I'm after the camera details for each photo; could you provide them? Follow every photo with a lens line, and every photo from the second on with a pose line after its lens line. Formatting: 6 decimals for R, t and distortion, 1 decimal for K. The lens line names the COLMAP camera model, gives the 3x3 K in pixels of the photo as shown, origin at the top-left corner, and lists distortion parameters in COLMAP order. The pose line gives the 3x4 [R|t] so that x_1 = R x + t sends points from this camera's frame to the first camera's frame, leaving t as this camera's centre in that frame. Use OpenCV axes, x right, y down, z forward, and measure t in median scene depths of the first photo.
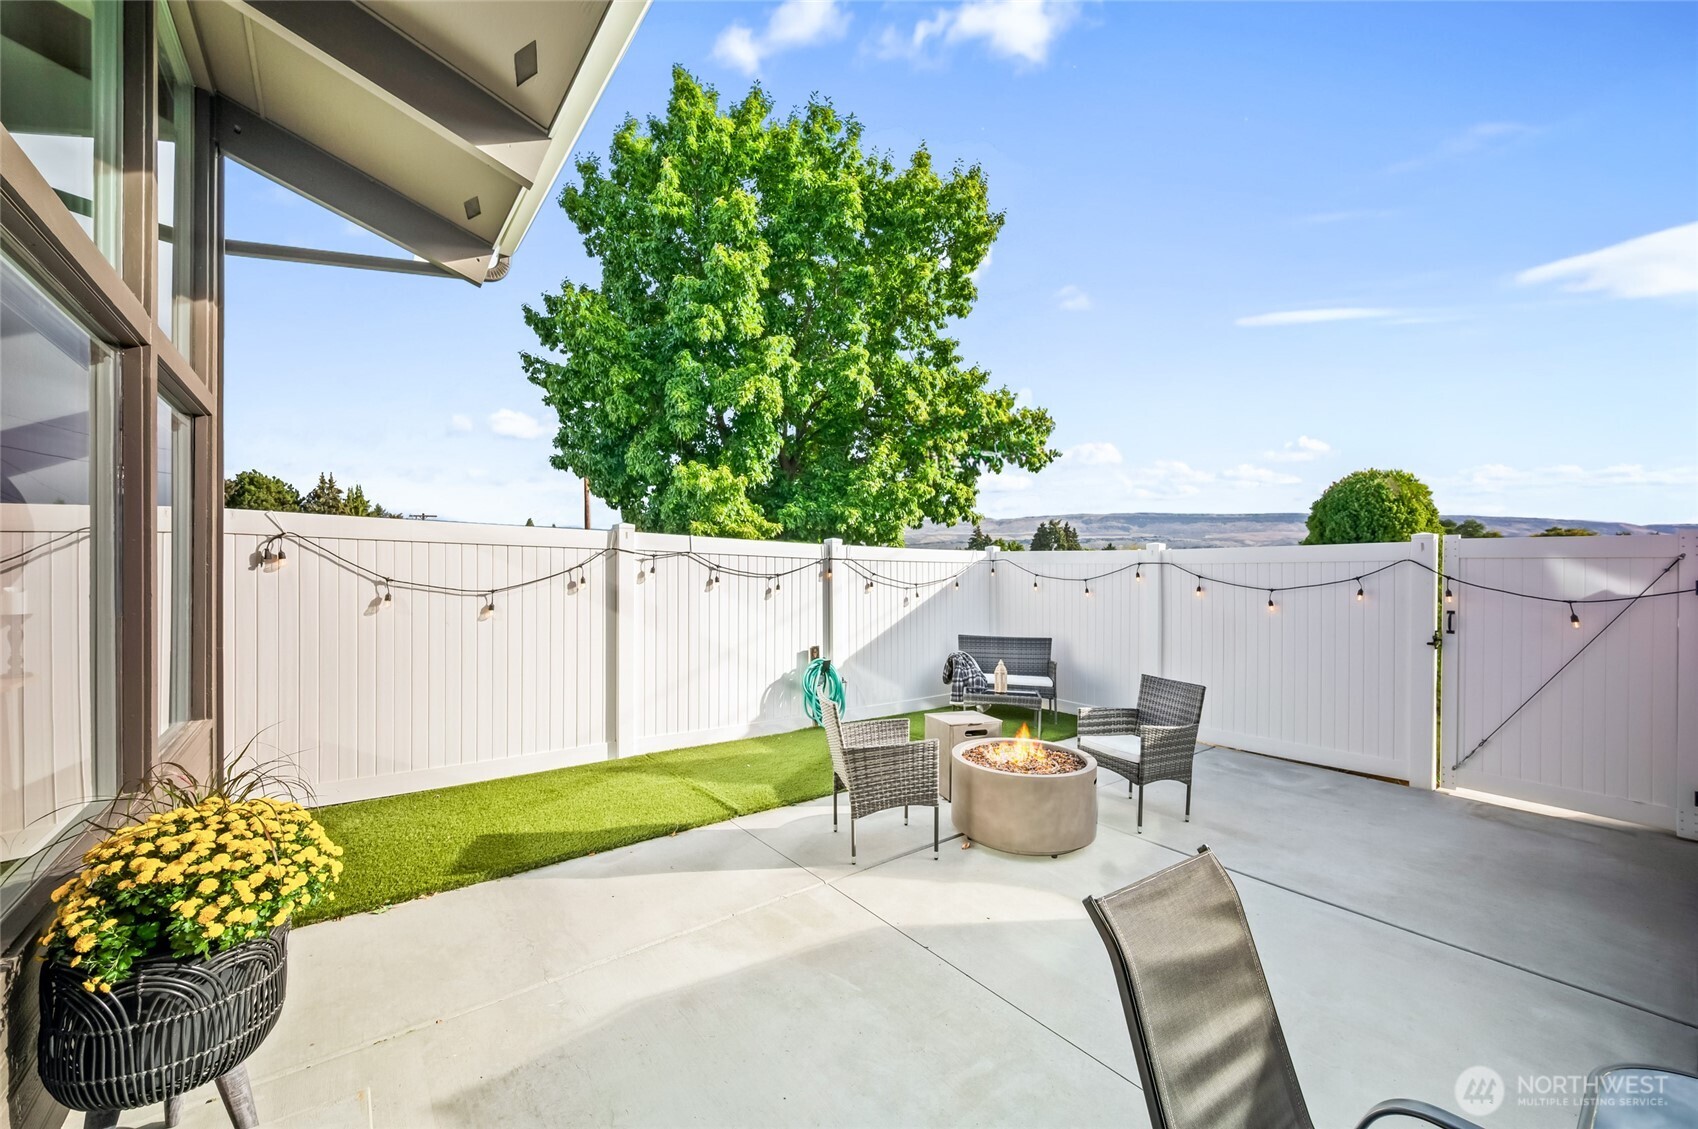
lens RADIAL K [[674.3, 0, 849.3], [0, 674.3, 568.1], [0, 0, 1]] dist [0.001771, 0.000153]
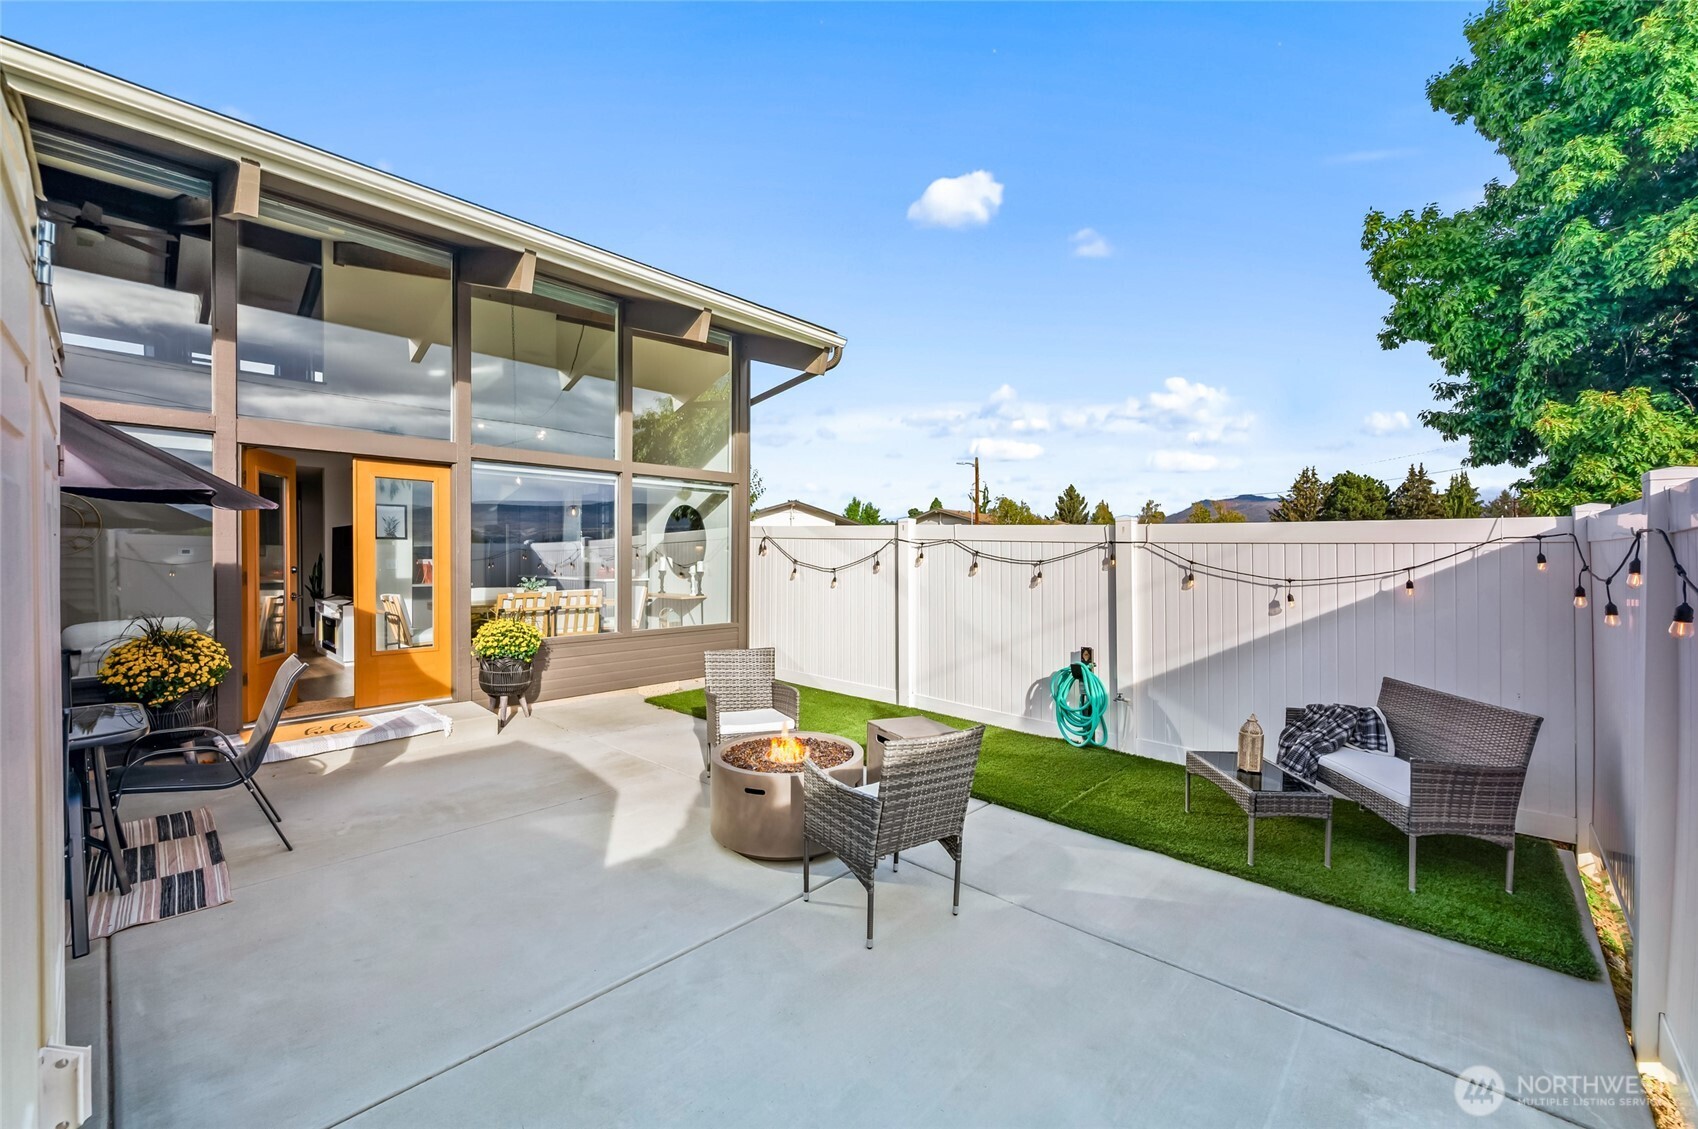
lens RADIAL K [[674.3, 0, 846.8], [0, 674.3, 557.2], [0, 0, 1]] dist [0.001771, 0.000153]
pose [[0.160974, -0.001913, -0.986957, 0.711138], [-0.007236, 0.999969, -0.003118, 0.008686], [0.986932, 0.007643, 0.160955, 0.559375]]
